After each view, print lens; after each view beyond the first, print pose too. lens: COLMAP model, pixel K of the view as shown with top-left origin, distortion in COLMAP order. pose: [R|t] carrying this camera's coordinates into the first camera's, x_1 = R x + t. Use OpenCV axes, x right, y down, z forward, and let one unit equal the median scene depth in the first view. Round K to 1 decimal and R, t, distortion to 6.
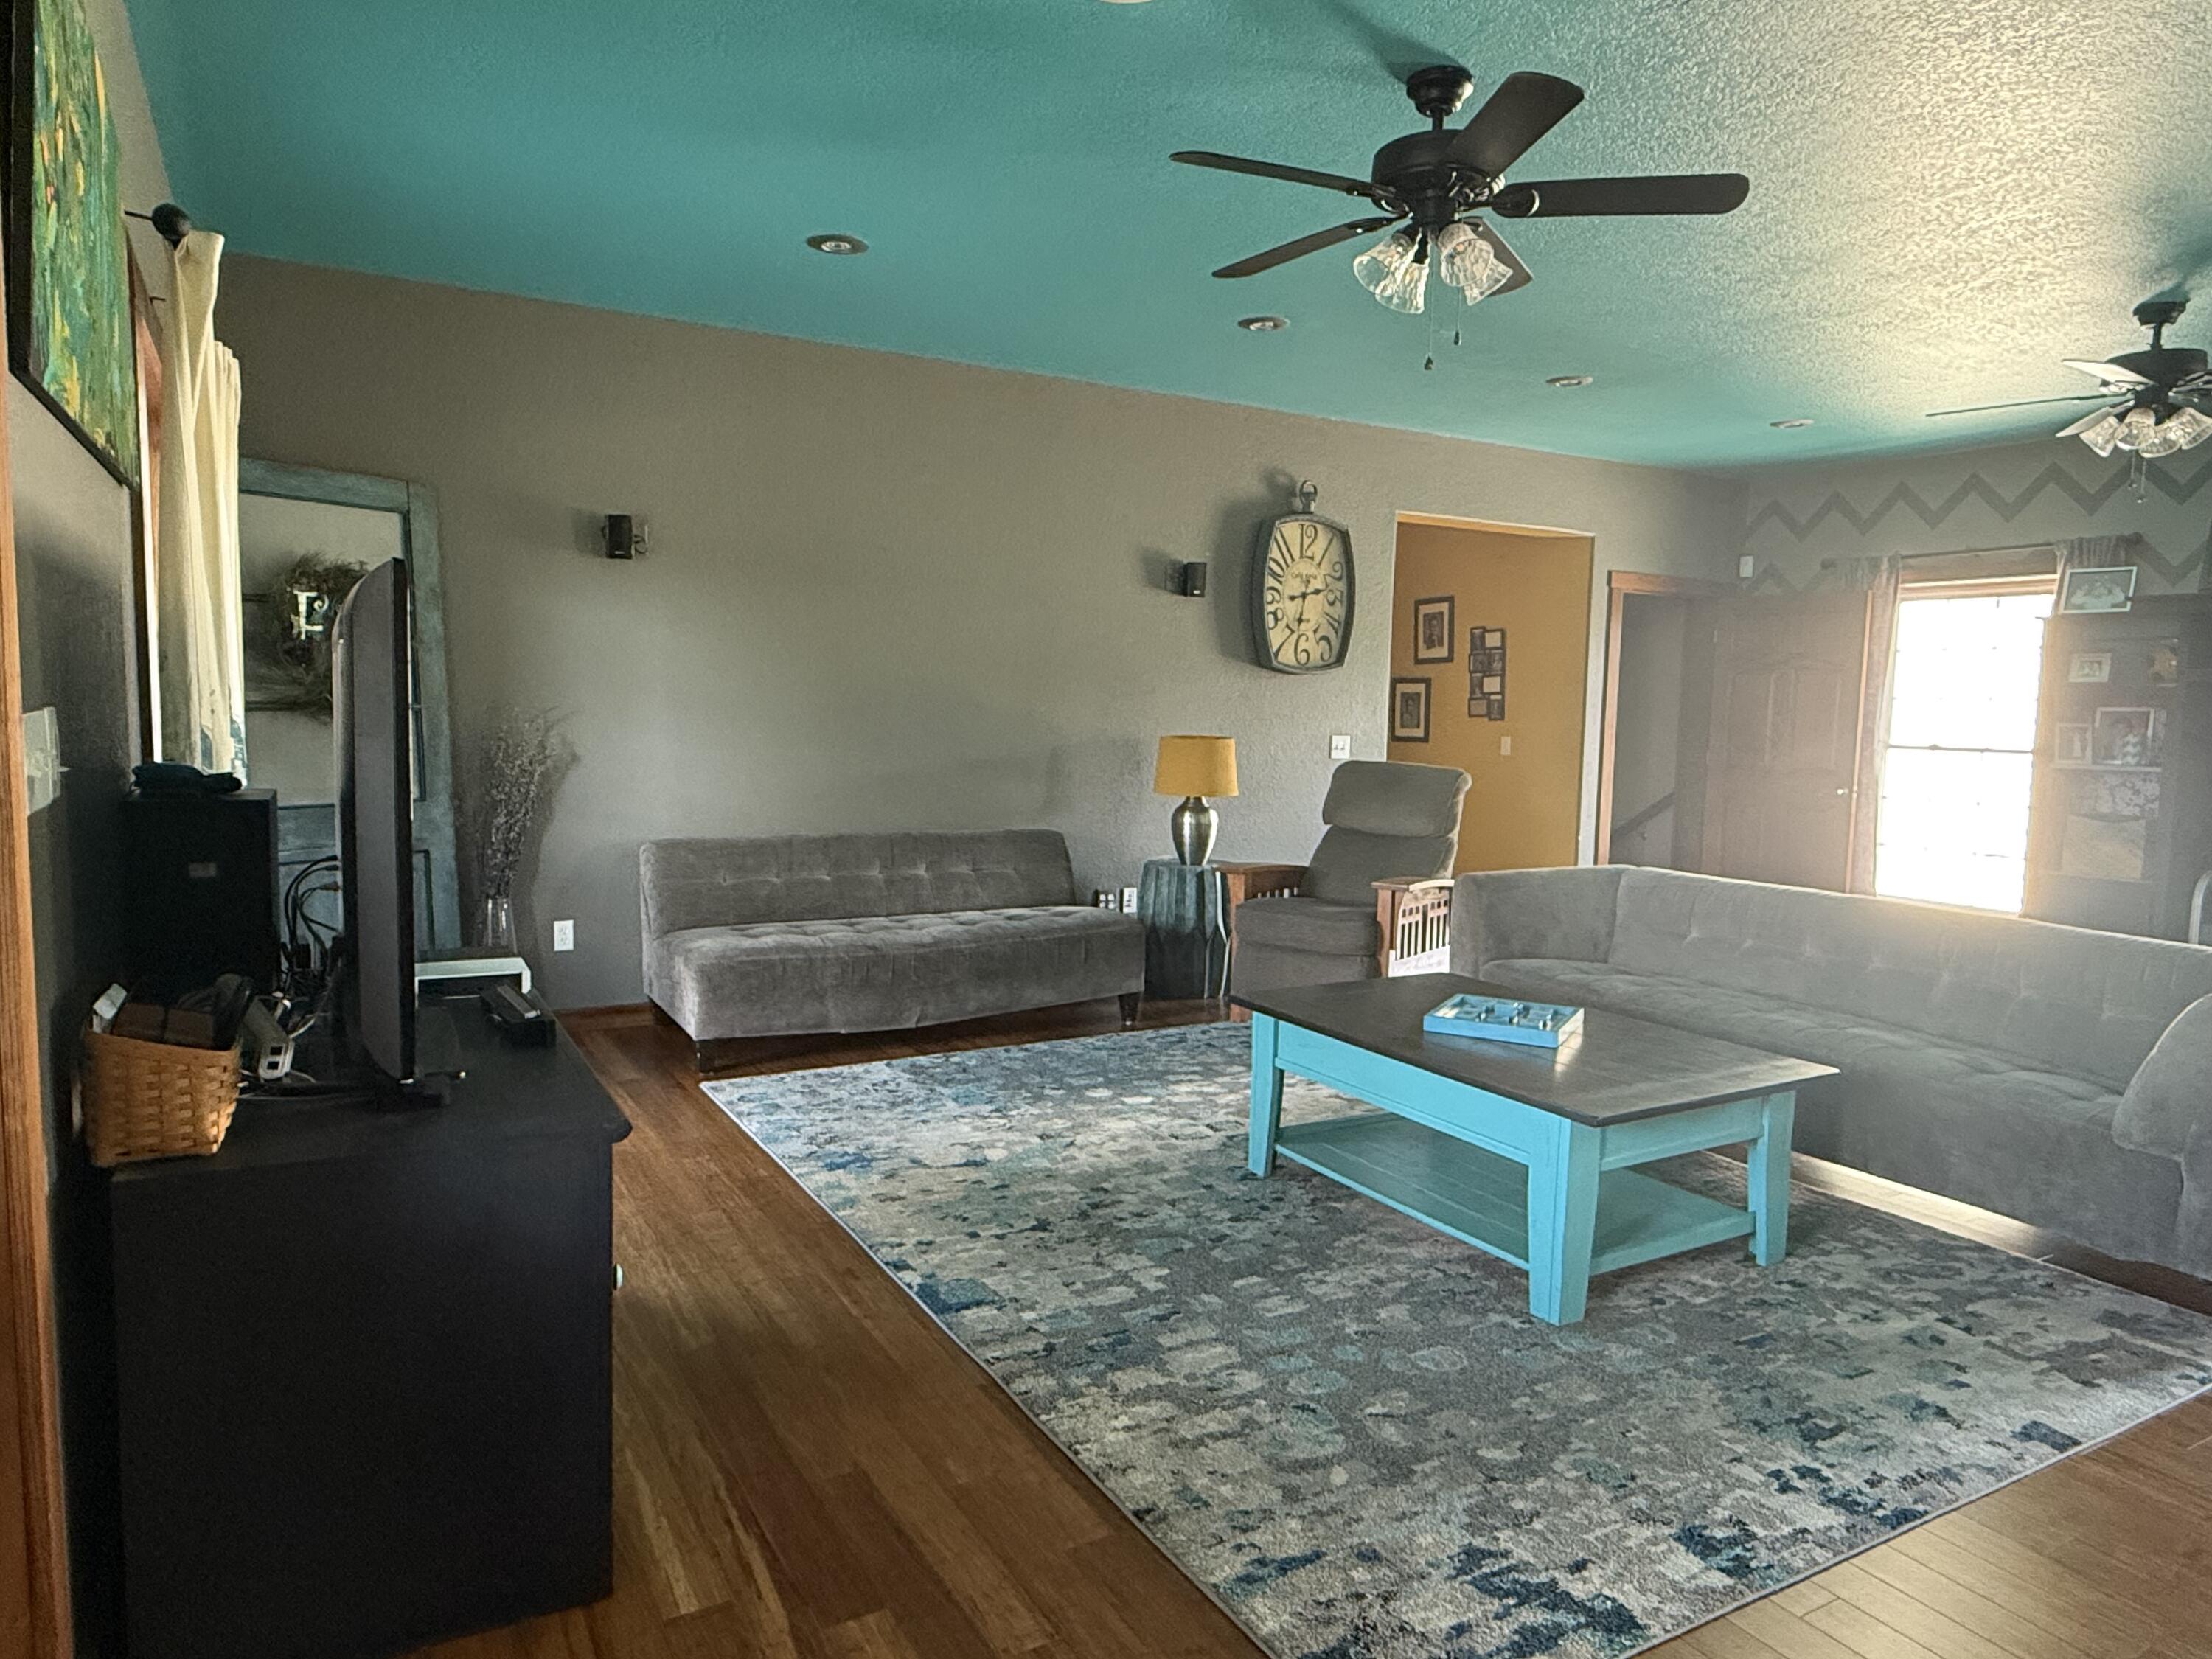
lens RADIAL K [[1392.6, 0, 1106.0], [0, 1392.6, 829.5], [0, 0, 1]] dist [0.001667, 0.001148]
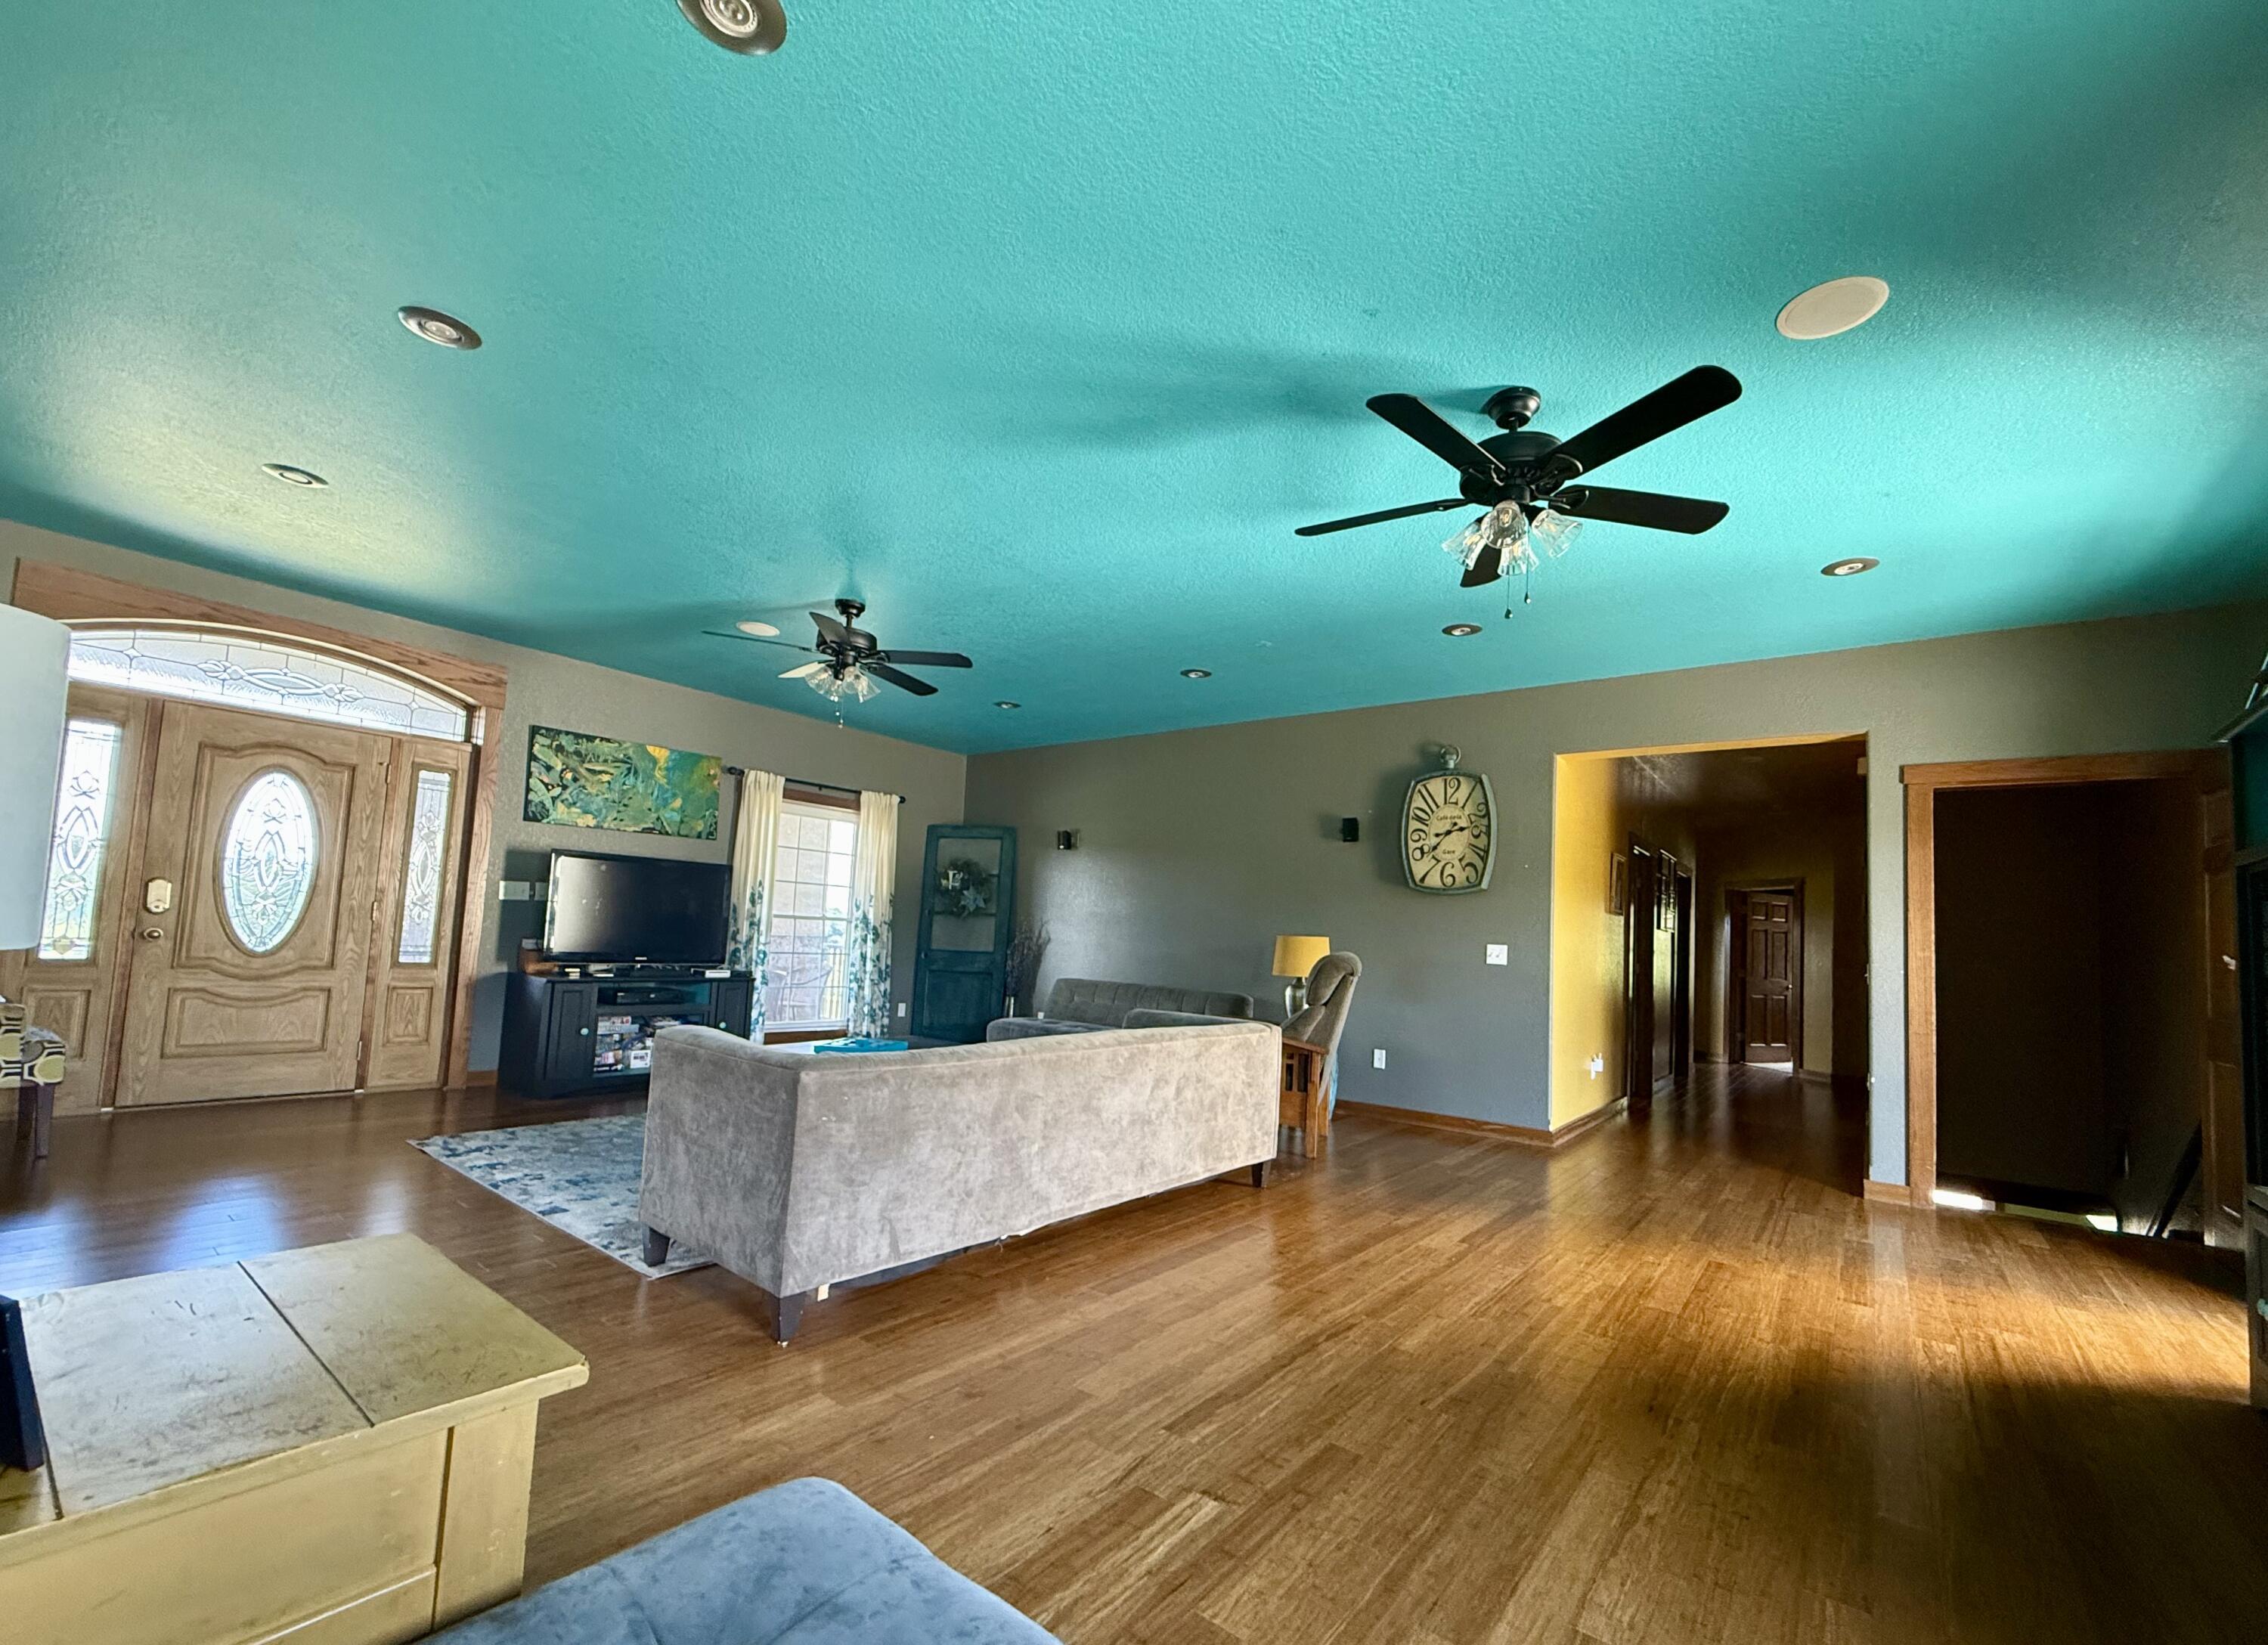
lens RADIAL K [[946.2, 0, 1146.1], [0, 946.2, 896.1], [0, 0, 1]] dist [-0.001167, -0.000280]
pose [[0.384679, -0.042762, -0.922060, 0.860878], [-0.124822, 0.987341, -0.097864, 0.006971], [0.914572, 0.152740, 0.374471, 0.456599]]
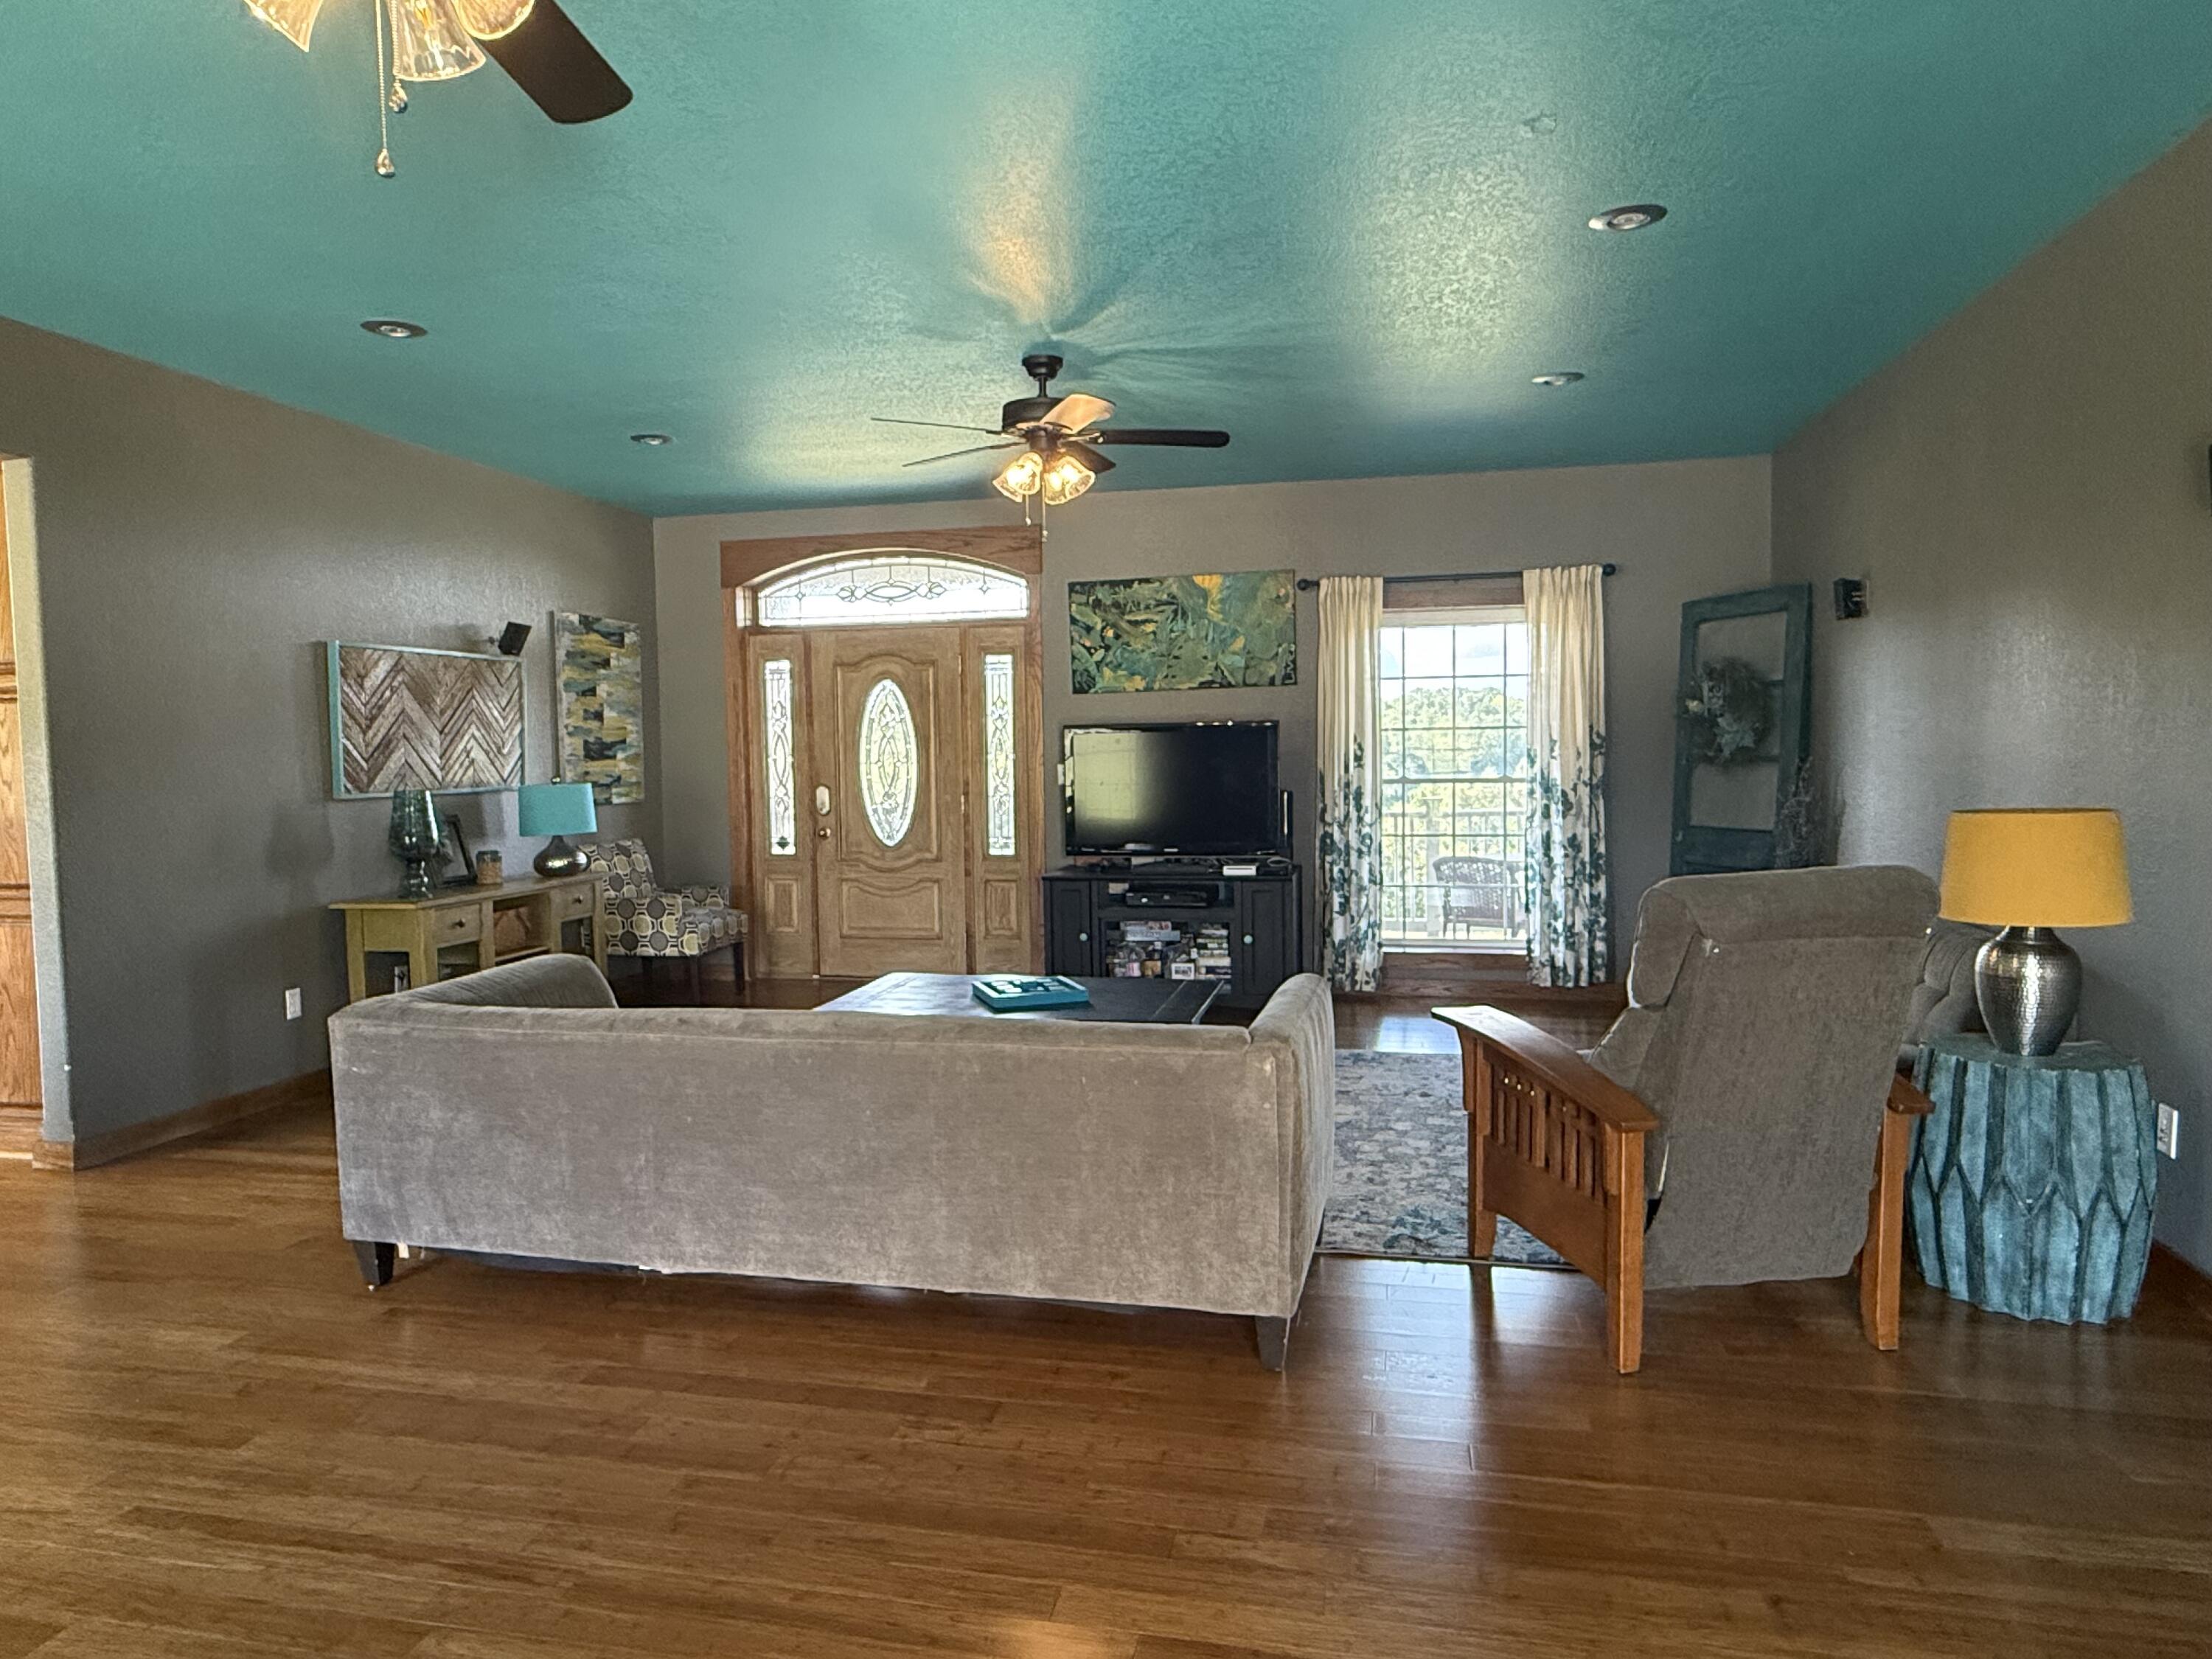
lens RADIAL K [[1392.6, 0, 1106.0], [0, 1392.6, 829.5], [0, 0, 1]] dist [0.001667, 0.001148]
pose [[-0.679171, 0.036318, -0.733081, 0.650758], [-0.061825, 0.992395, 0.106442, -0.088756], [0.731371, 0.117615, -0.671761, 1.043626]]
